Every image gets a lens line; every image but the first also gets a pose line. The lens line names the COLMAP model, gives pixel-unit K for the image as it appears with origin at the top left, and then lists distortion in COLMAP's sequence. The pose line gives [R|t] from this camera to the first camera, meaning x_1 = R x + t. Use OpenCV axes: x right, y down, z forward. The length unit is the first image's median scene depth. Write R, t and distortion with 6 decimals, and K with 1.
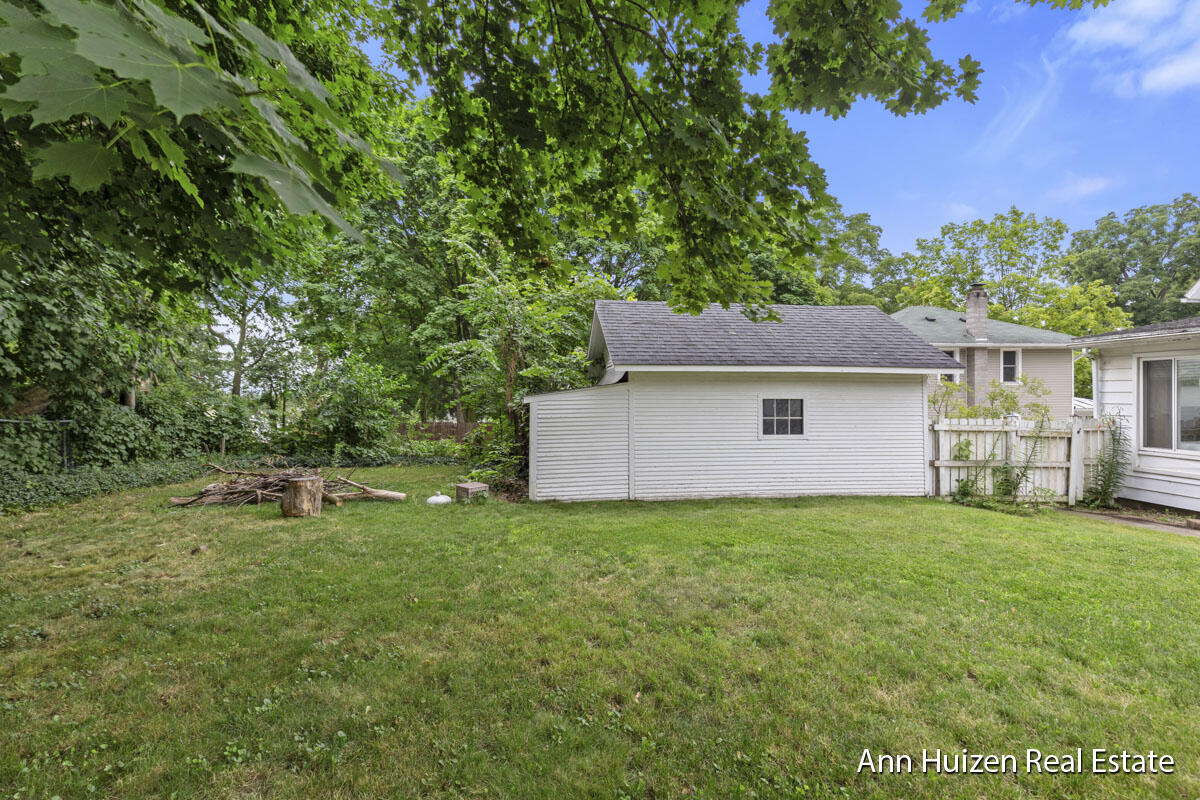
lens RADIAL K [[557.3, 0, 600.3], [0, 557.3, 392.1], [0, 0, 1]] dist [0.002806, -0.001461]
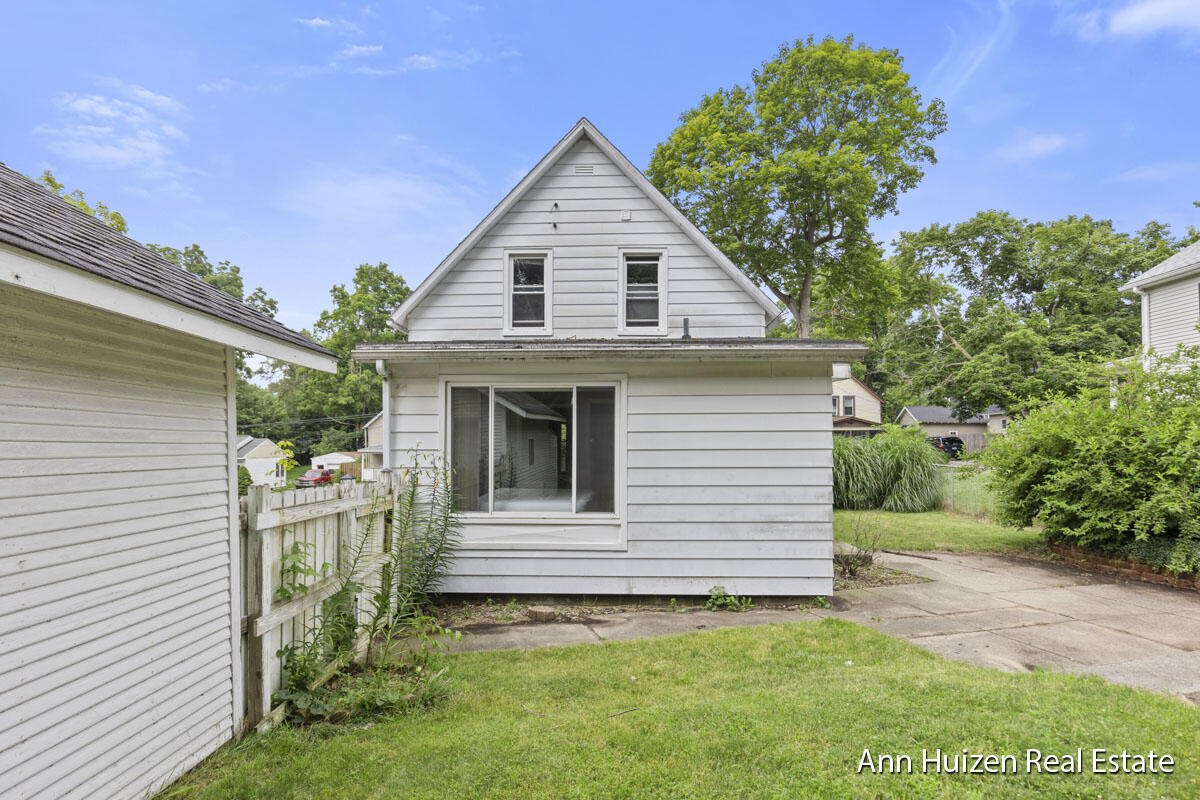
lens RADIAL K [[624.3, 0, 602.2], [0, 624.3, 421.0], [0, 0, 1]] dist [-0.002766, -0.000199]
pose [[0.130748, 0.035054, 0.990796, 0.220825], [0.000393, 0.999373, -0.035409, 0.012770], [-0.991416, 0.005019, 0.130652, 0.667167]]
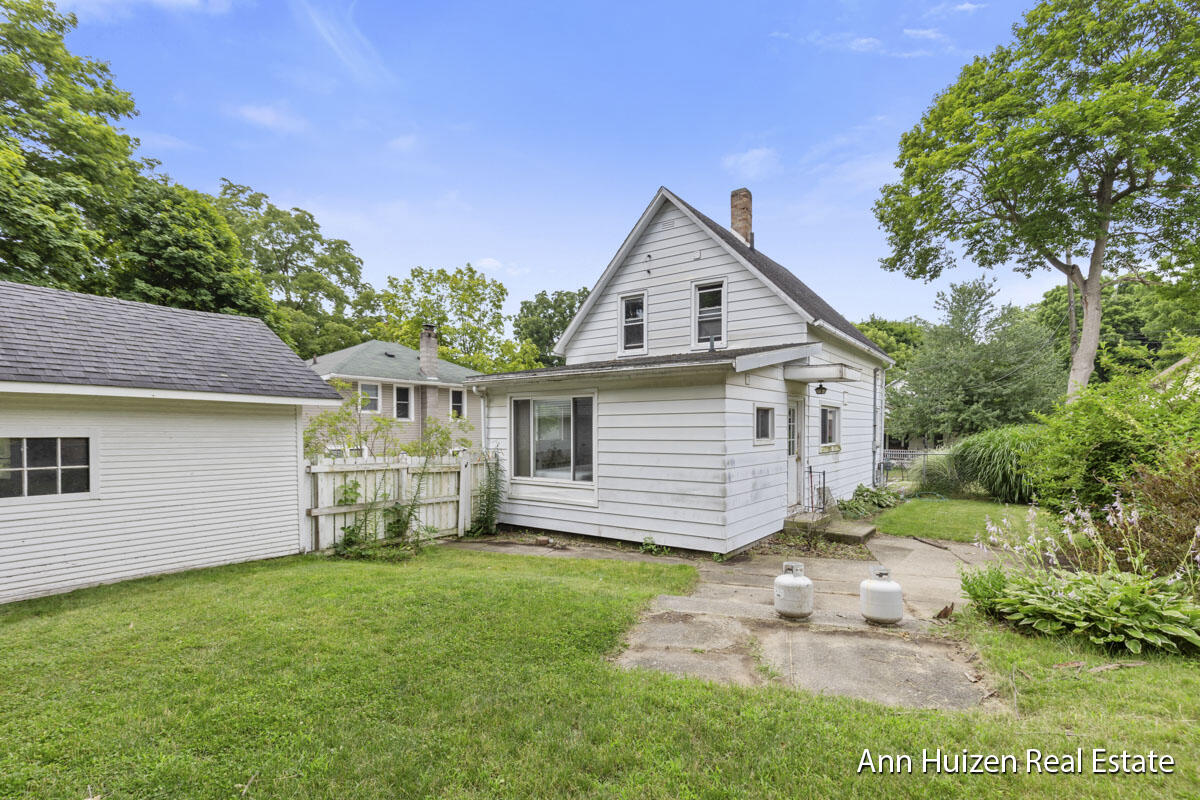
lens RADIAL K [[557.3, 0, 621.4], [0, 557.3, 429.4], [0, 0, 1]] dist [0.002806, -0.001461]
pose [[0.650108, -0.000701, 0.759842, 0.240838], [0.000091, 1.000000, 0.000846, 0.002379], [-0.759842, -0.000481, 0.650107, 0.095304]]
